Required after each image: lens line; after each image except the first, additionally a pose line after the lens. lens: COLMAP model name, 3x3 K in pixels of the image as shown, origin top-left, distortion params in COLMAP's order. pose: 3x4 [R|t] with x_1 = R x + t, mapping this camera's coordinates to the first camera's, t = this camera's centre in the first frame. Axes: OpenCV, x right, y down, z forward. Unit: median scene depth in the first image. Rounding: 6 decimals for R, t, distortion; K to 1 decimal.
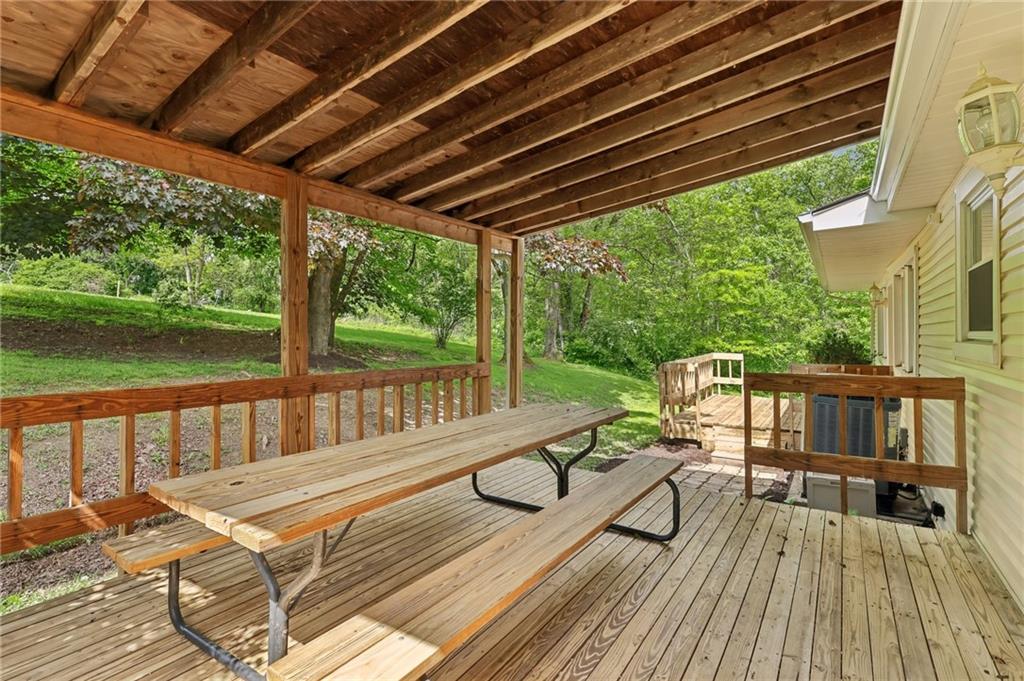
lens RADIAL K [[482.7, 0, 512.0], [0, 482.7, 340.5], [0, 0, 1]] dist [0.001937, 0.000271]
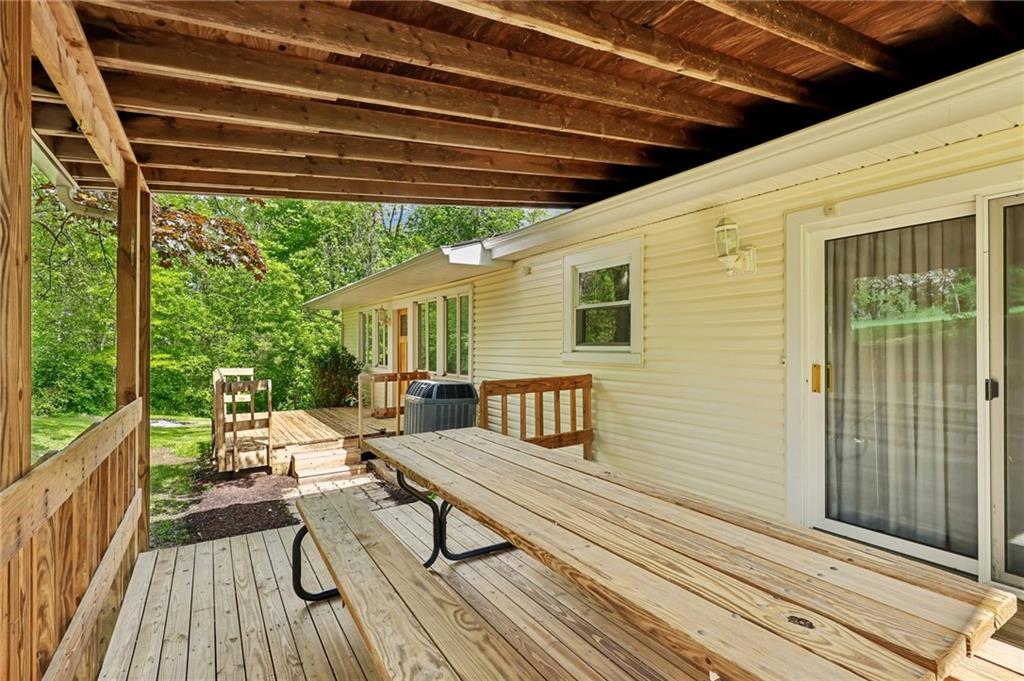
lens RADIAL K [[479.5, 0, 512.5], [0, 479.5, 348.3], [0, 0, 1]] dist [-0.000400, -0.000252]
pose [[0.392442, -0.002428, 0.919773, -0.401965], [0.011920, 0.999926, -0.002446, -0.005954], [-0.919699, 0.011924, 0.392442, 0.363877]]
